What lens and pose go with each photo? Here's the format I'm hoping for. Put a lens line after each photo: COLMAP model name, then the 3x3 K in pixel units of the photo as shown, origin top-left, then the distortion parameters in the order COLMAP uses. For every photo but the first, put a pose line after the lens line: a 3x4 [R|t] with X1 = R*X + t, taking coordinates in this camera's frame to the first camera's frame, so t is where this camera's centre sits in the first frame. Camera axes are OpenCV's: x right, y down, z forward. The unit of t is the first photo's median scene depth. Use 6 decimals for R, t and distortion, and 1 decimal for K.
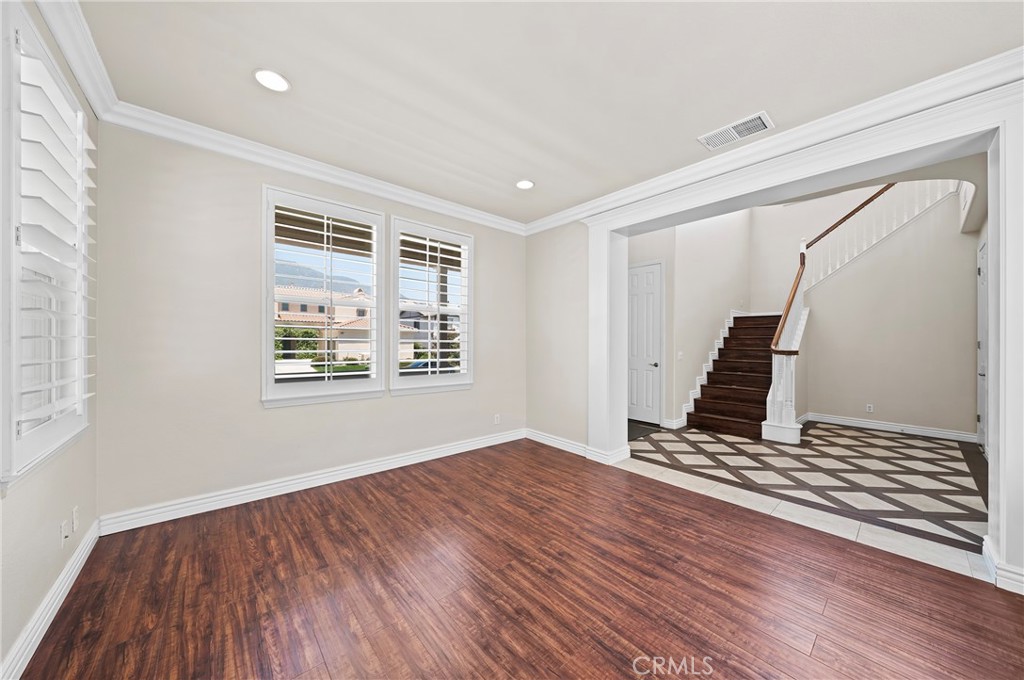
lens RADIAL K [[355.5, 0, 505.3], [0, 355.5, 343.2], [0, 0, 1]] dist [-0.011060, 0.000448]
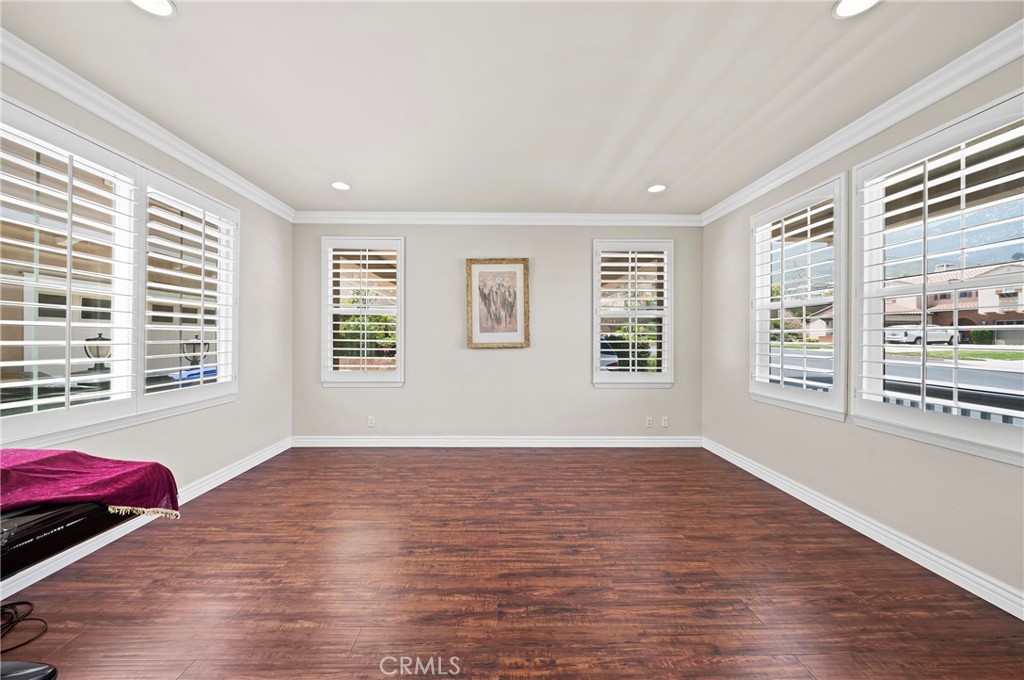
lens RADIAL K [[355.5, 0, 507.7], [0, 355.5, 336.7], [0, 0, 1]] dist [-0.011060, 0.000448]
pose [[-0.624078, -0.010961, -0.781286, 1.083488], [-0.015533, 0.999878, -0.001621, -0.030364], [0.781208, 0.011124, -0.624172, 1.457723]]
